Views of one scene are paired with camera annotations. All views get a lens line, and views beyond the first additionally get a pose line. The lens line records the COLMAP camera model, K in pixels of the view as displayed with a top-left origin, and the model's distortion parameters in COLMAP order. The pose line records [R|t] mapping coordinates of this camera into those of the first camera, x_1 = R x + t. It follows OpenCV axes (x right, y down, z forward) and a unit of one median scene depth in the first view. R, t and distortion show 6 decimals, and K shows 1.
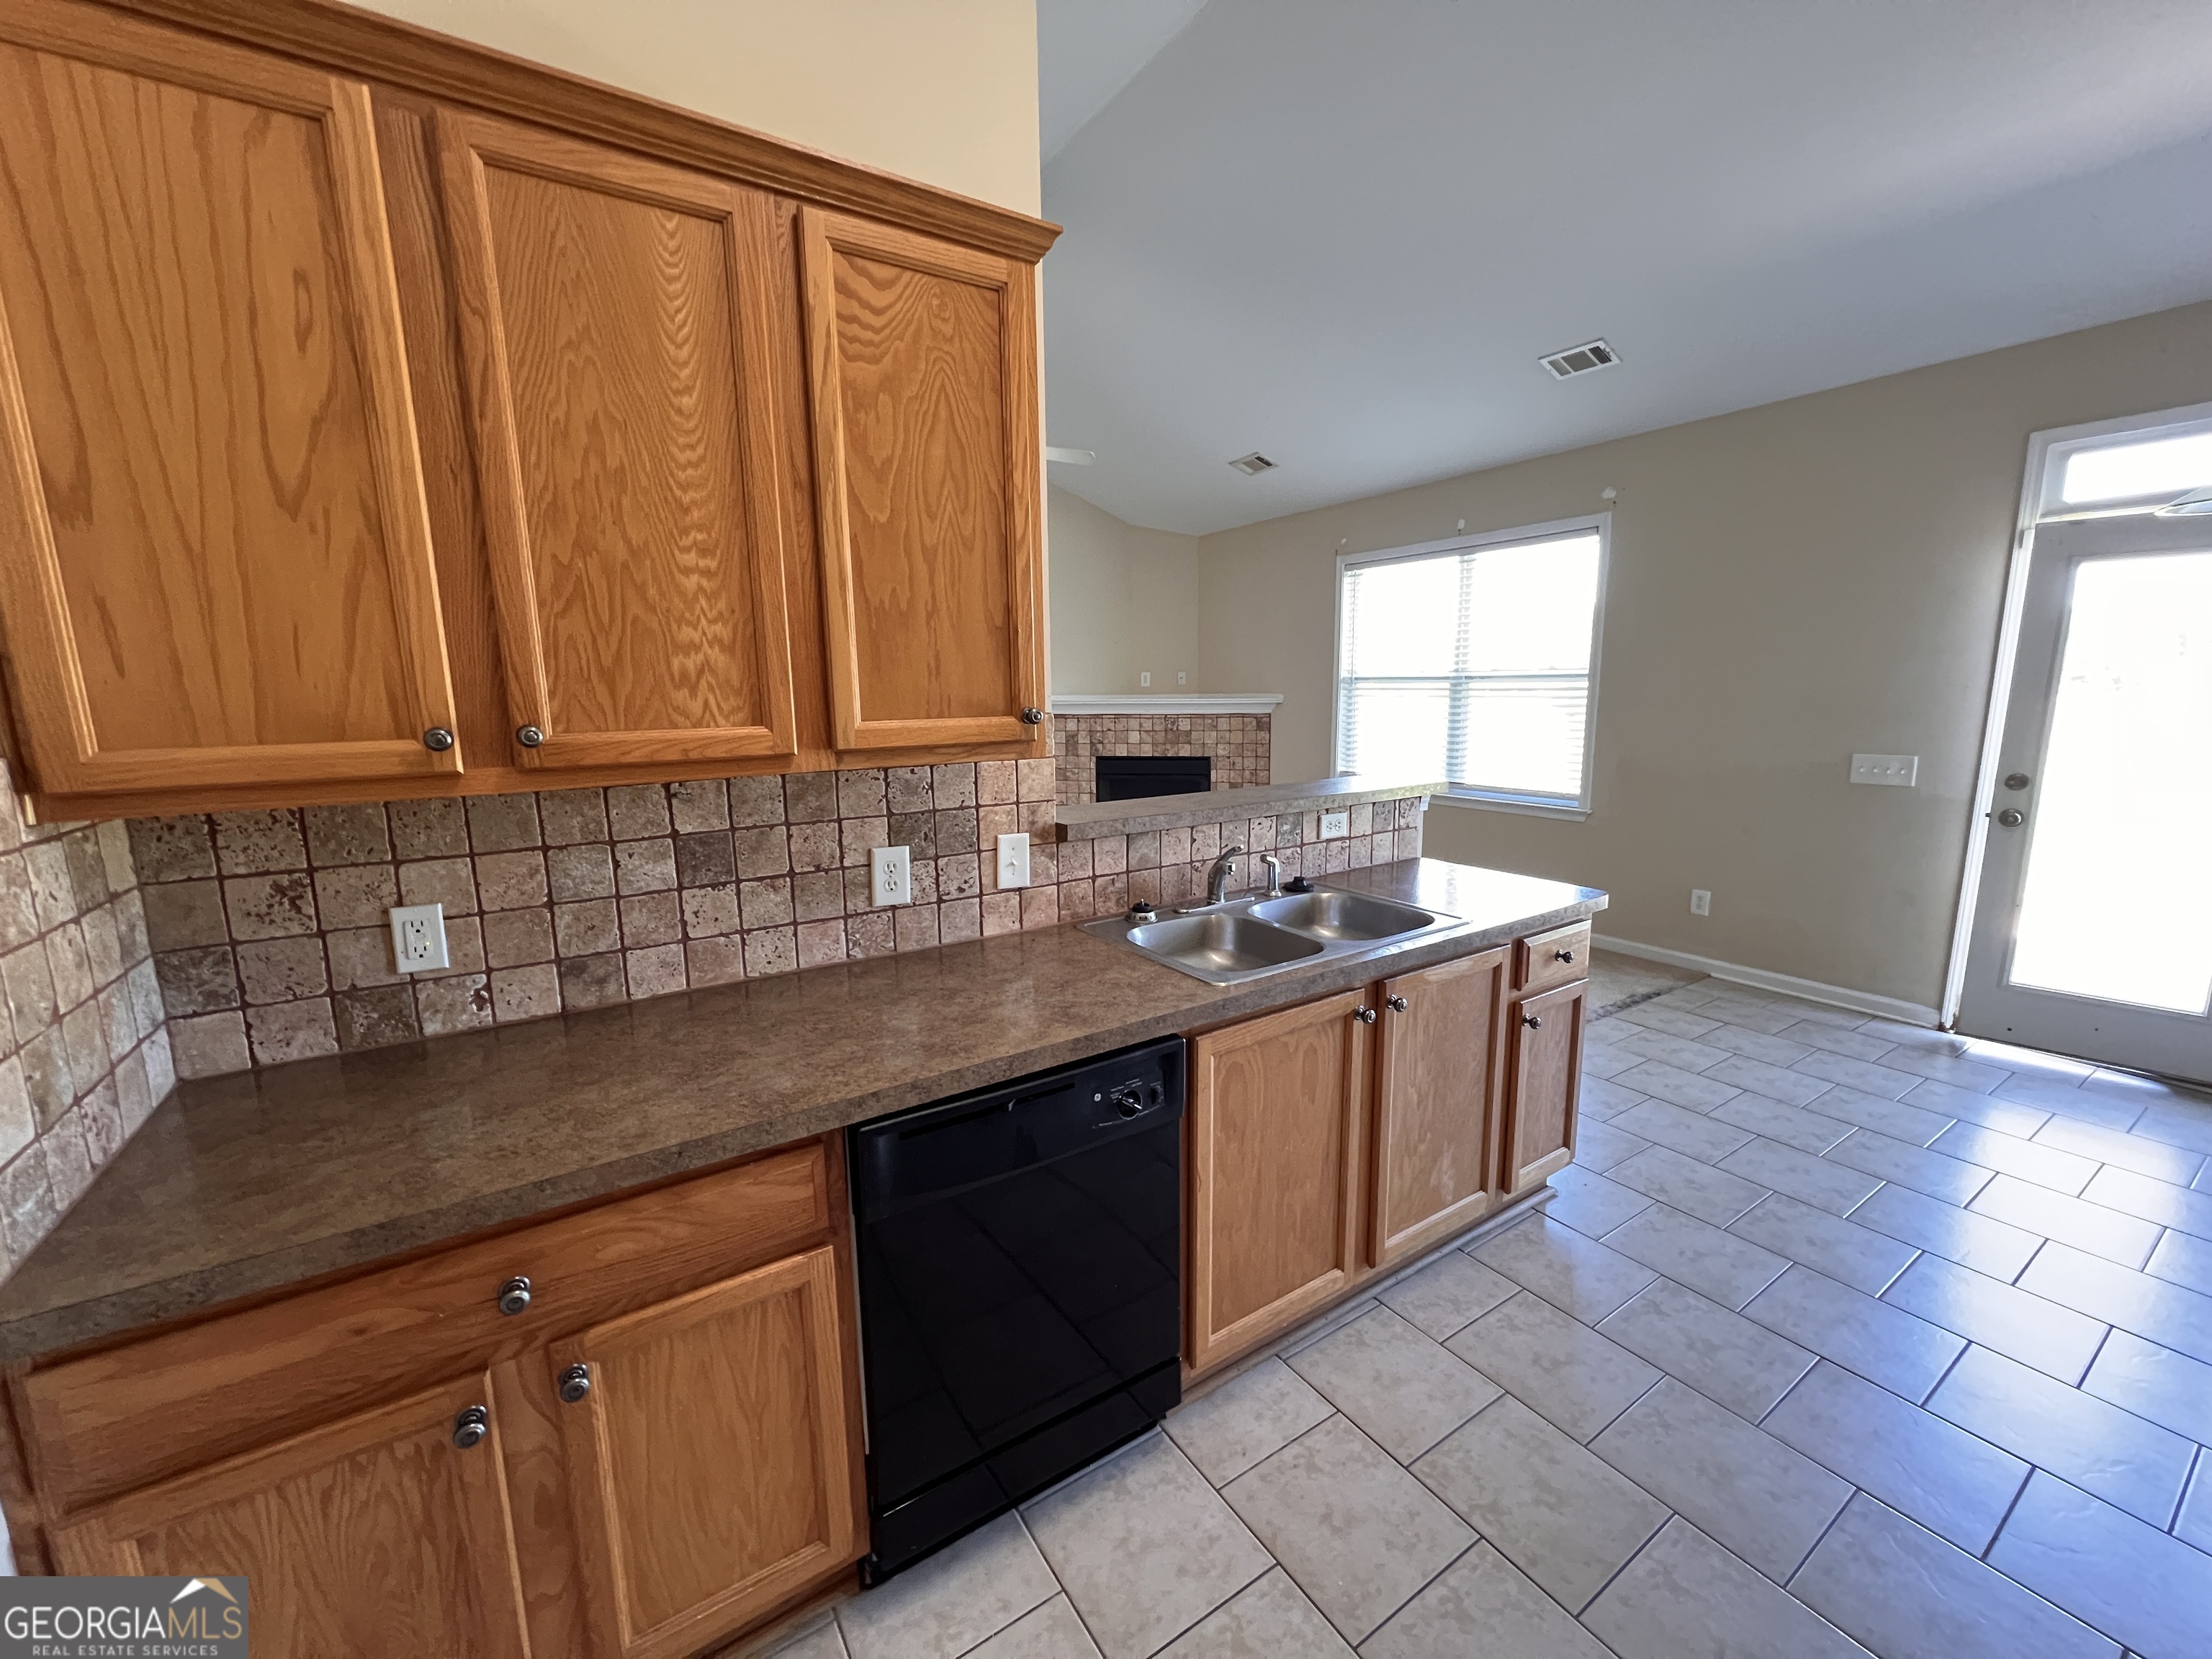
lens RADIAL K [[881.5, 0, 1110.9], [0, 881.5, 835.5], [0, 0, 1]] dist [0.003400, -0.000474]
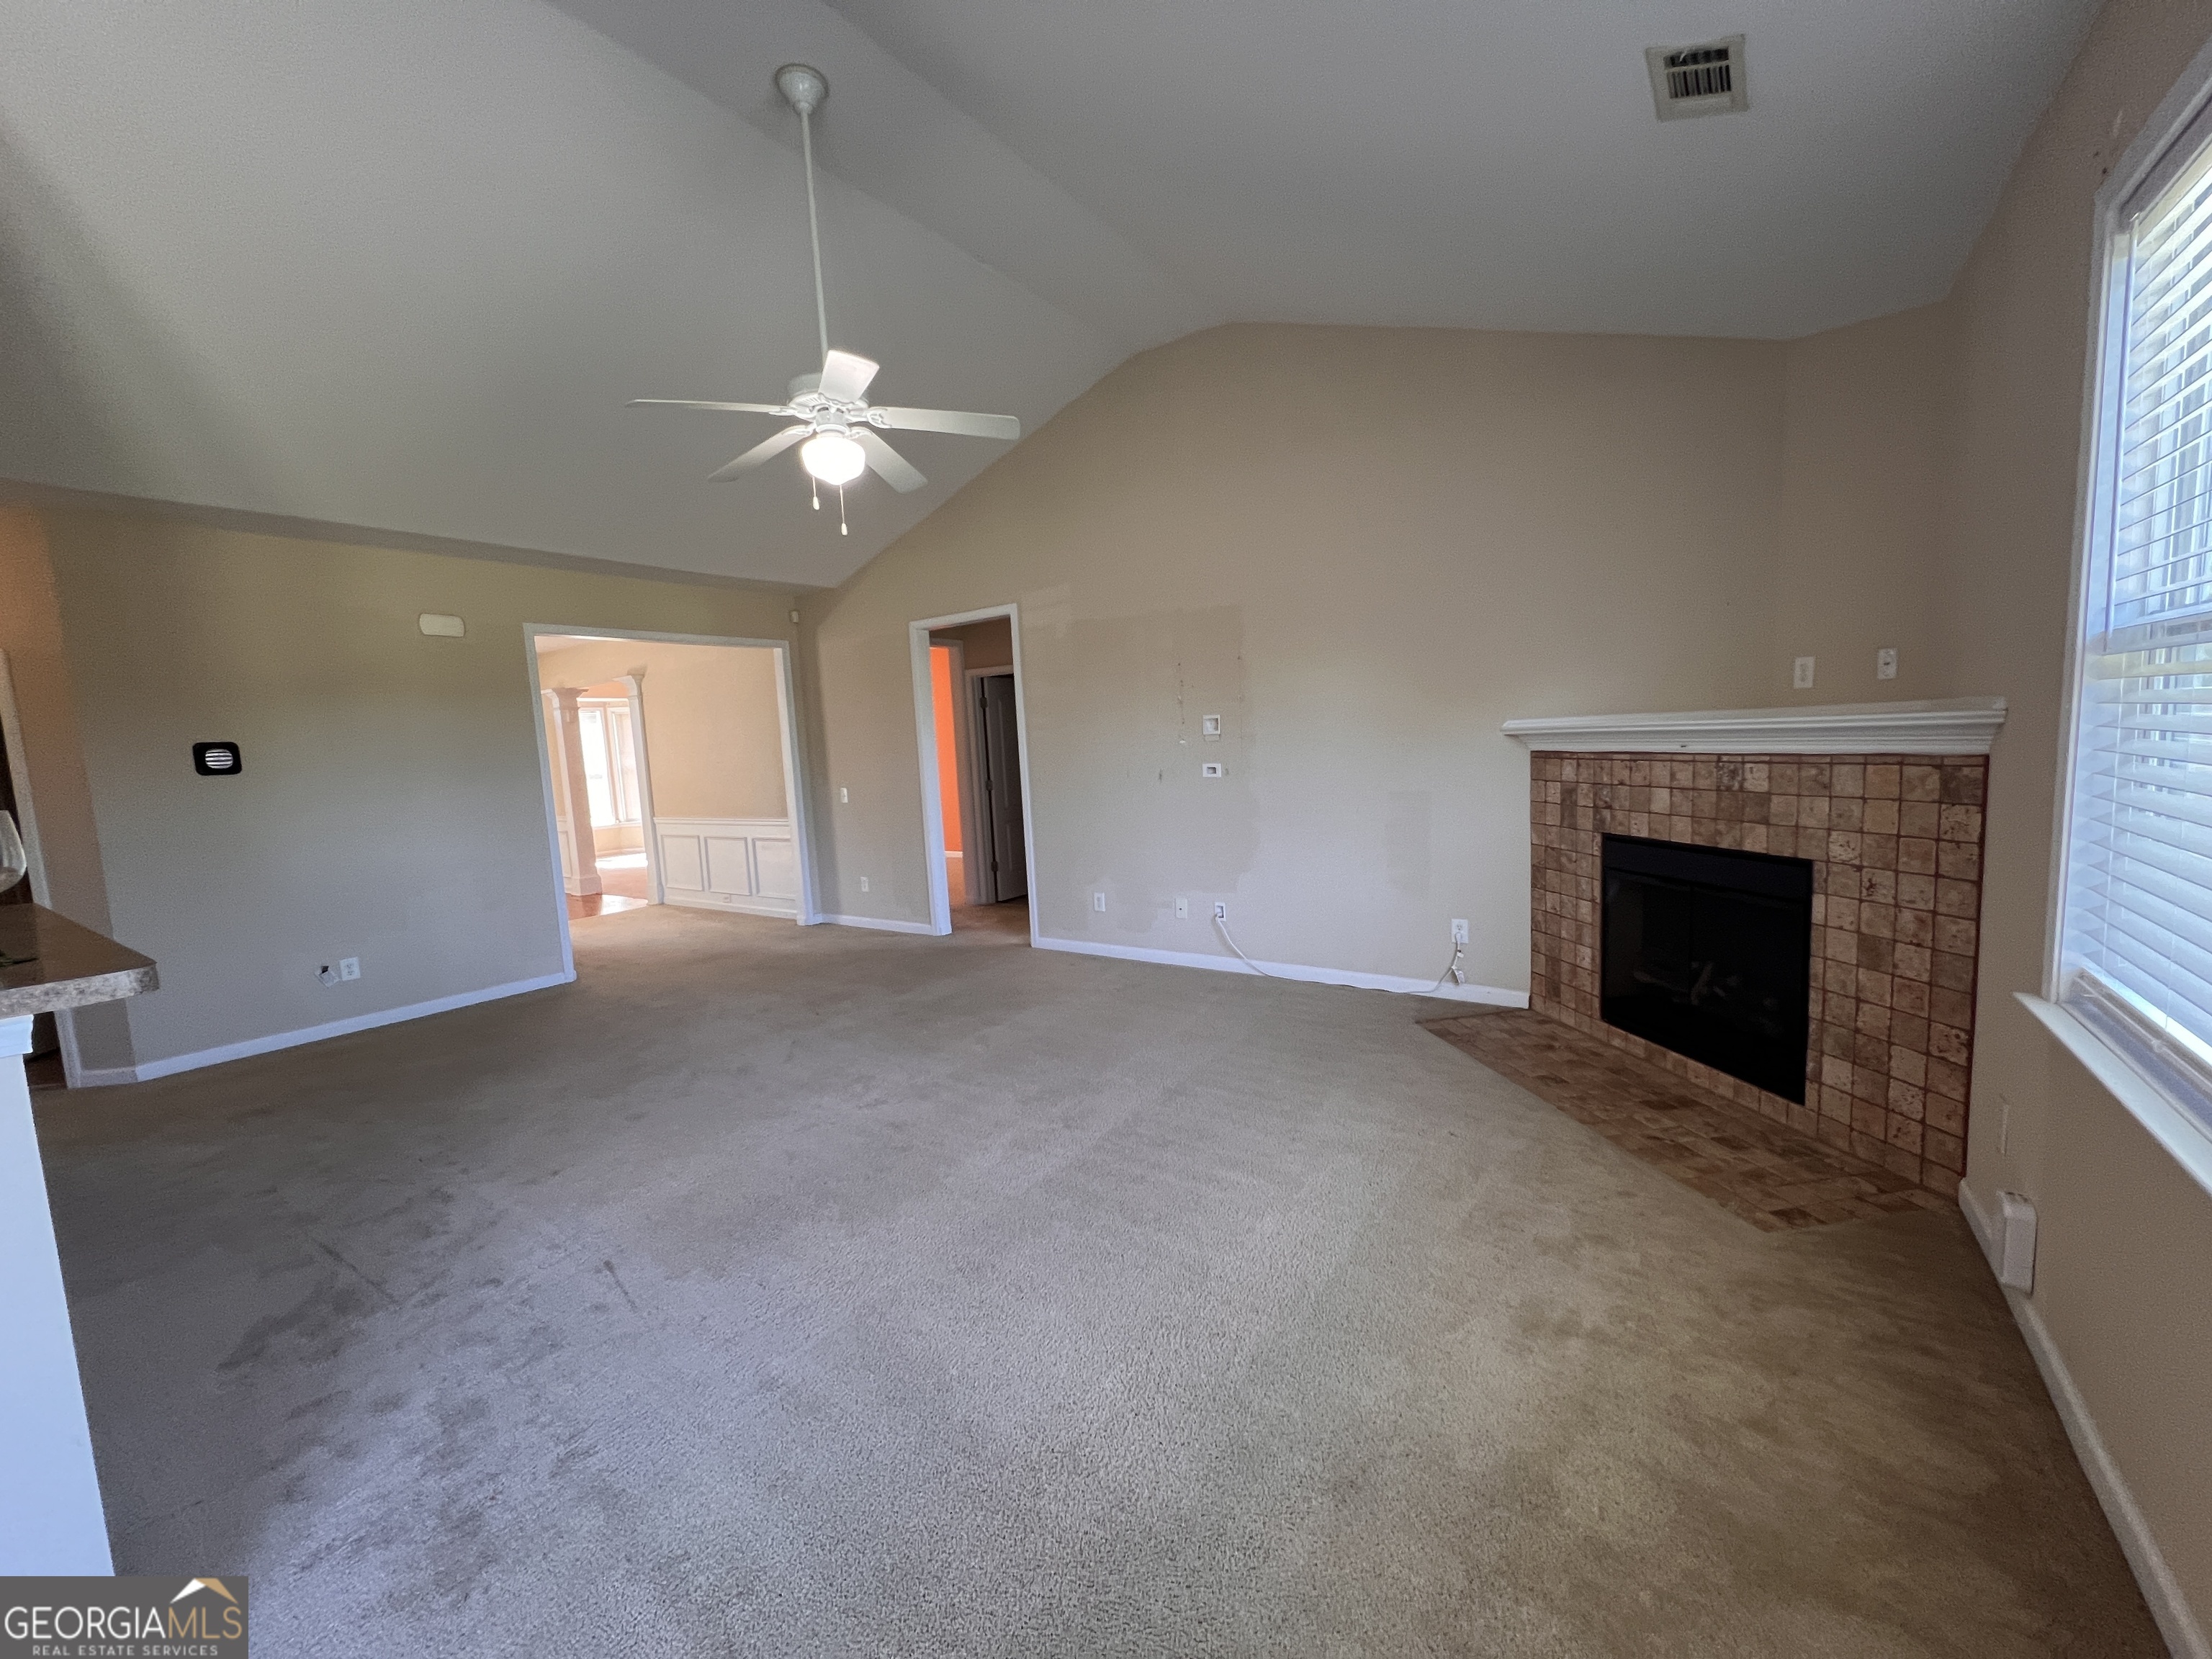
lens RADIAL K [[881.5, 0, 1107.2], [0, 881.5, 830.0], [0, 0, 1]] dist [0.003400, -0.000474]
pose [[0.366402, 0.088173, -0.926269, 1.025402], [-0.109439, 0.992674, 0.051204, -0.248113], [0.923998, 0.082609, 0.373367, 1.549319]]
